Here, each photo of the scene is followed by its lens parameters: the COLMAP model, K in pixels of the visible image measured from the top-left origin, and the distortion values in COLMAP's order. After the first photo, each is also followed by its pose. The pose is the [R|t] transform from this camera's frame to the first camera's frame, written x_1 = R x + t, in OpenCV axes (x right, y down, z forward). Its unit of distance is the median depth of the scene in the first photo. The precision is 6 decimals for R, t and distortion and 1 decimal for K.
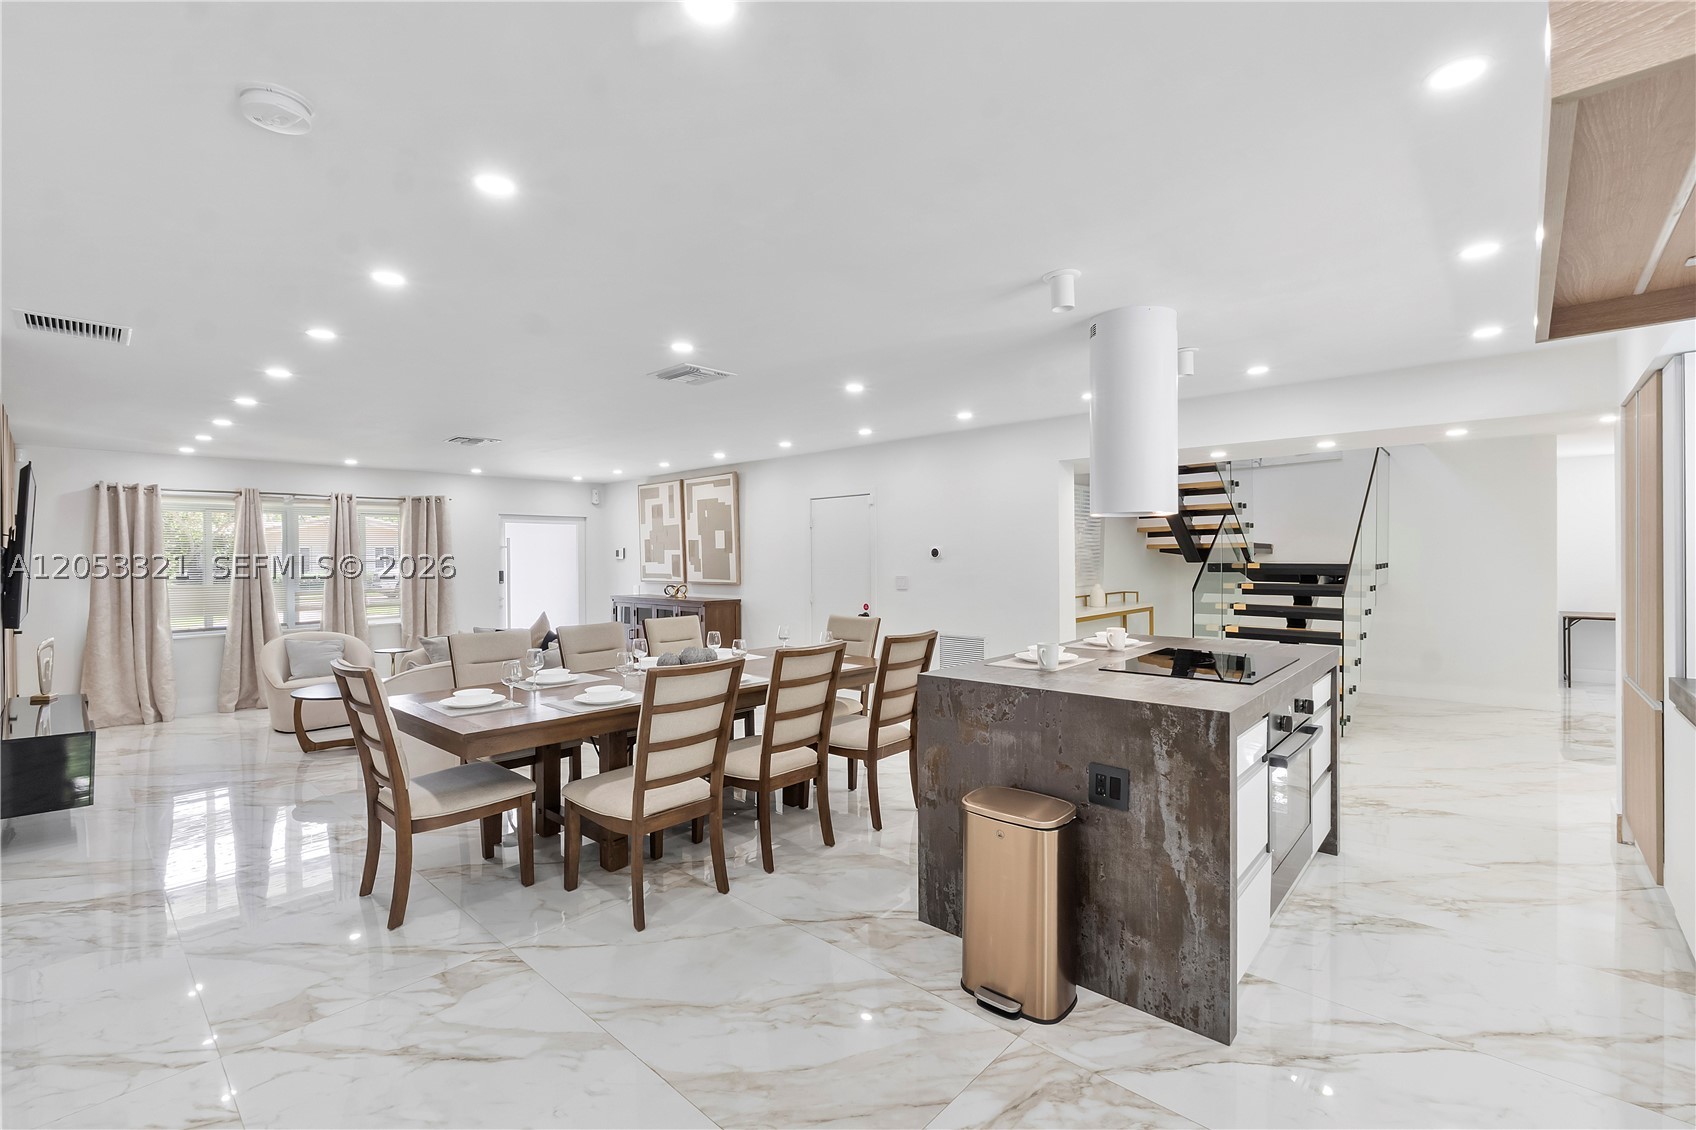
lens RADIAL K [[725.4, 0, 837.4], [0, 725.4, 557.0], [0, 0, 1]] dist [-0.005012, -0.000439]
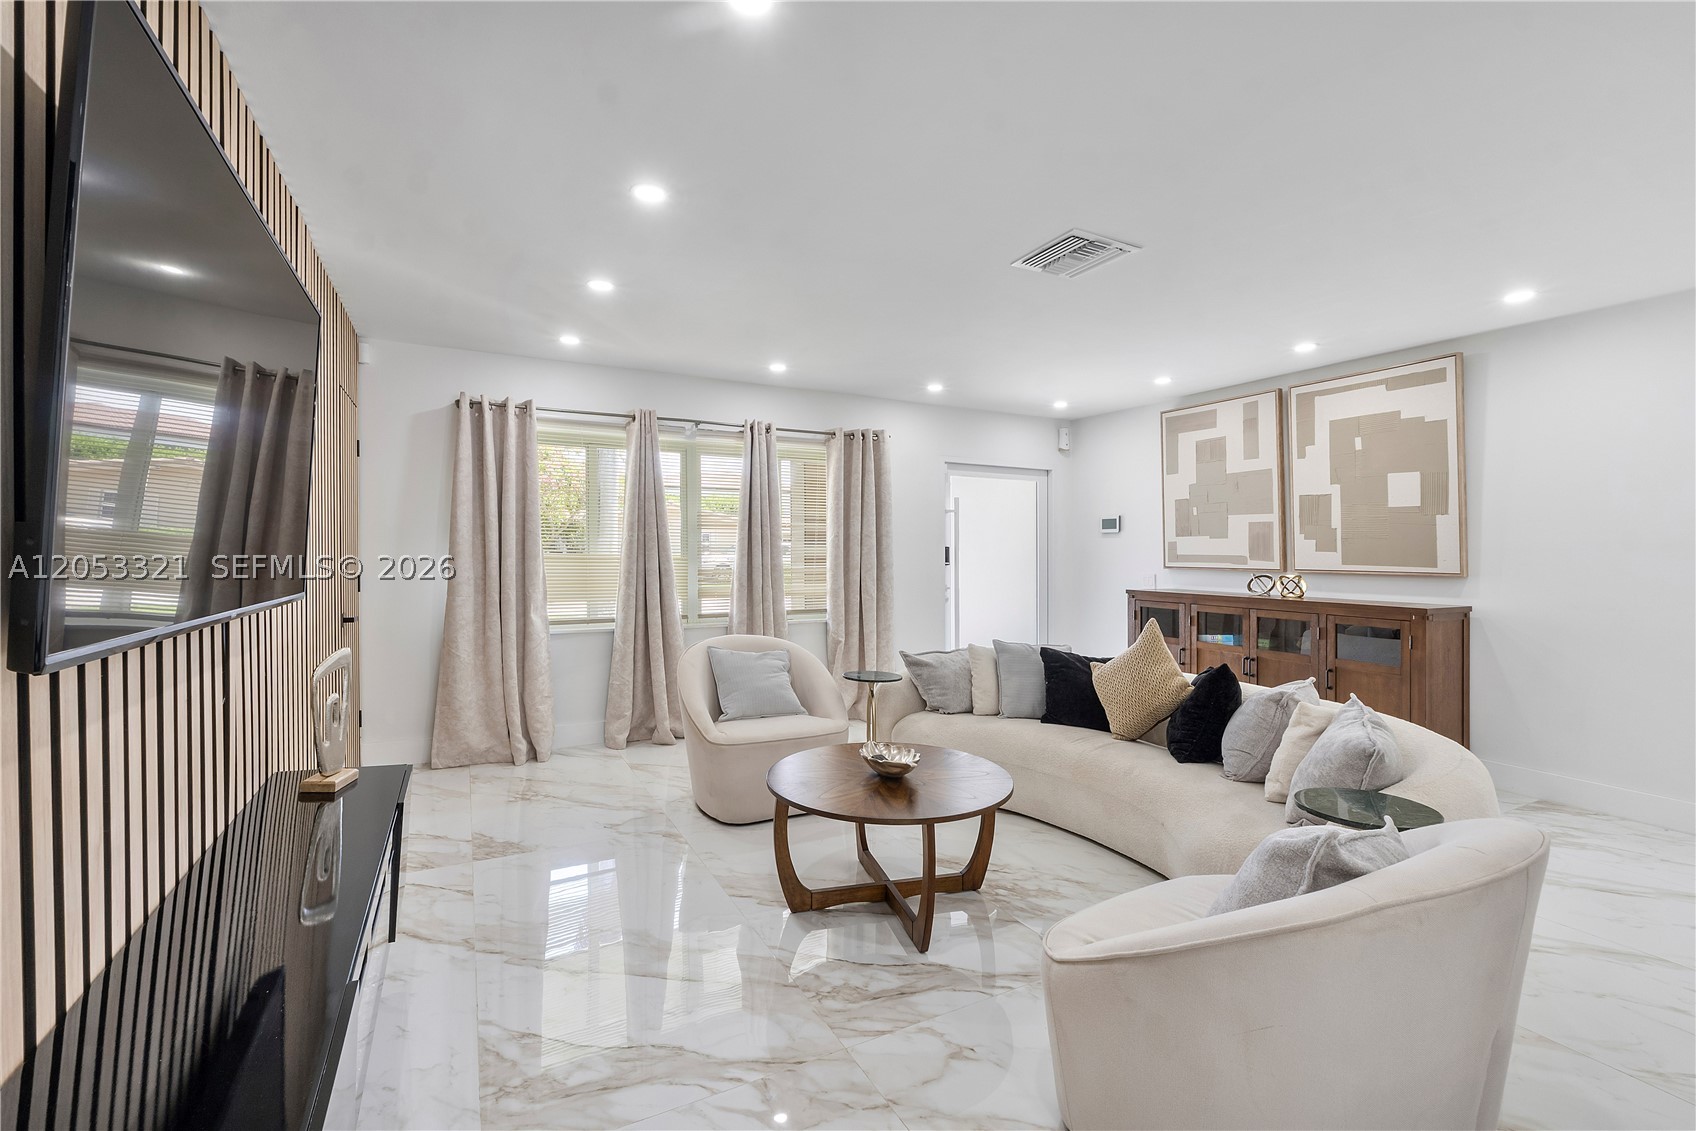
lens RADIAL K [[731.3, 0, 879.7], [0, 731.3, 569.9], [0, 0, 1]] dist [0.001442, 0.000027]
pose [[0.953042, 0.025416, -0.301770, -0.379758], [-0.017172, 0.999404, 0.029940, 0.025728], [0.302351, -0.023352, 0.952910, 0.399244]]
